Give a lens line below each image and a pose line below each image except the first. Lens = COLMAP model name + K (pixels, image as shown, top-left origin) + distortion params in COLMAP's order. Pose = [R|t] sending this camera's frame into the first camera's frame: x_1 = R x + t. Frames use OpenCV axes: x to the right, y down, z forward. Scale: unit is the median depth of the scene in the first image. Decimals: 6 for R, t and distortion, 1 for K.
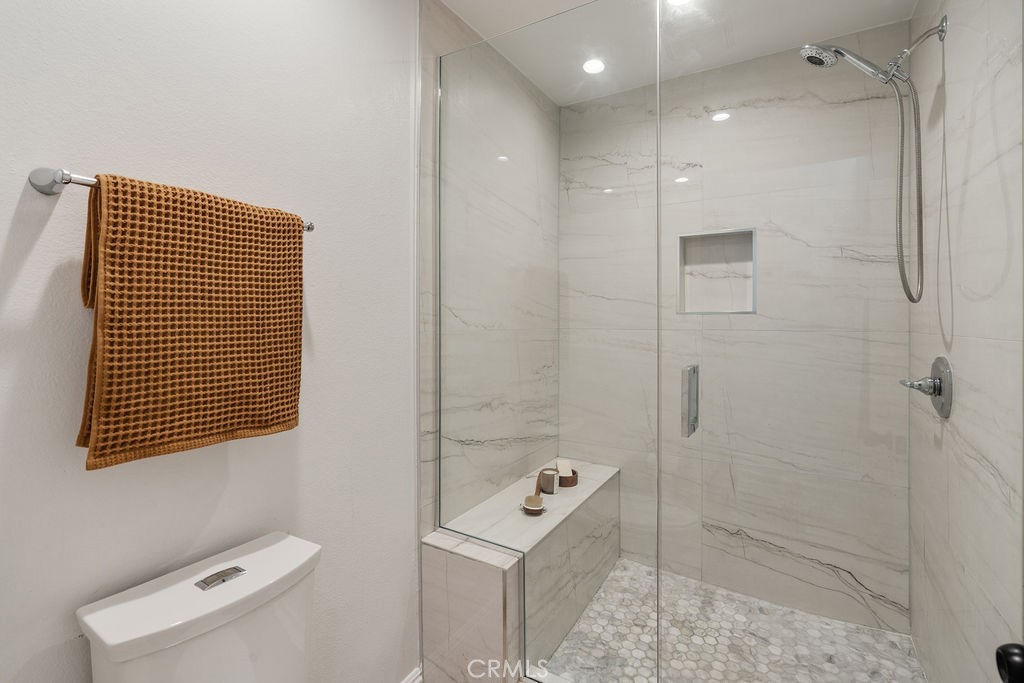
lens RADIAL K [[469.8, 0, 506.3], [0, 469.8, 318.1], [0, 0, 1]] dist [0.001252, -0.000024]
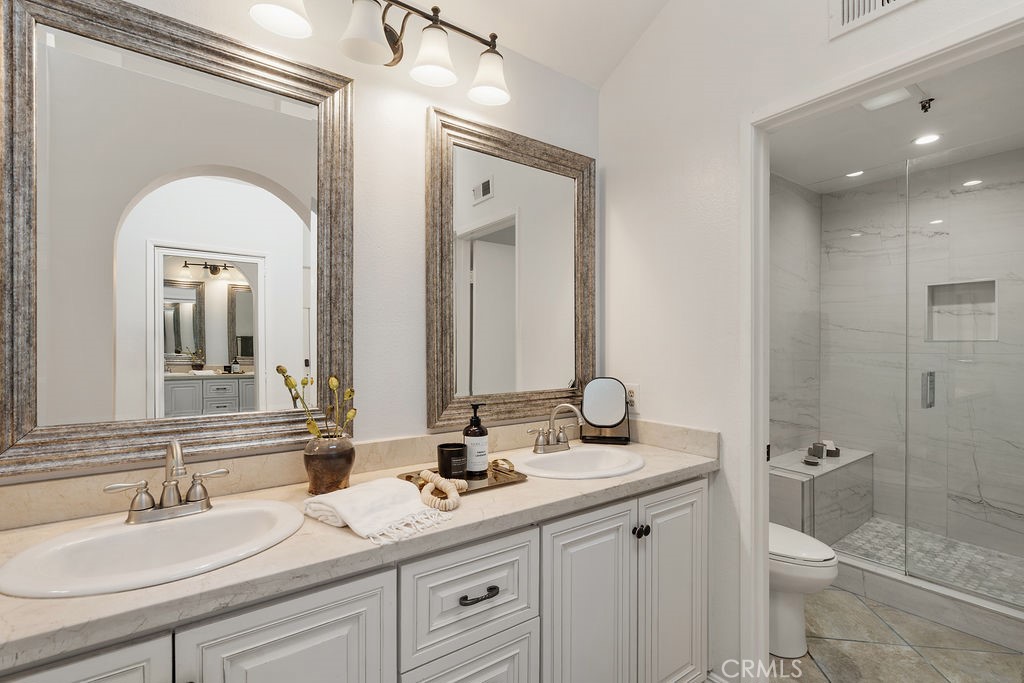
lens RADIAL K [[469.8, 0, 510.8], [0, 469.8, 346.2], [0, 0, 1]] dist [0.001252, -0.000024]
pose [[0.924081, 0.001750, -0.382192, -0.234450], [0.000533, 0.999983, 0.005866, -0.005026], [0.382196, -0.005624, 0.924064, -0.746026]]
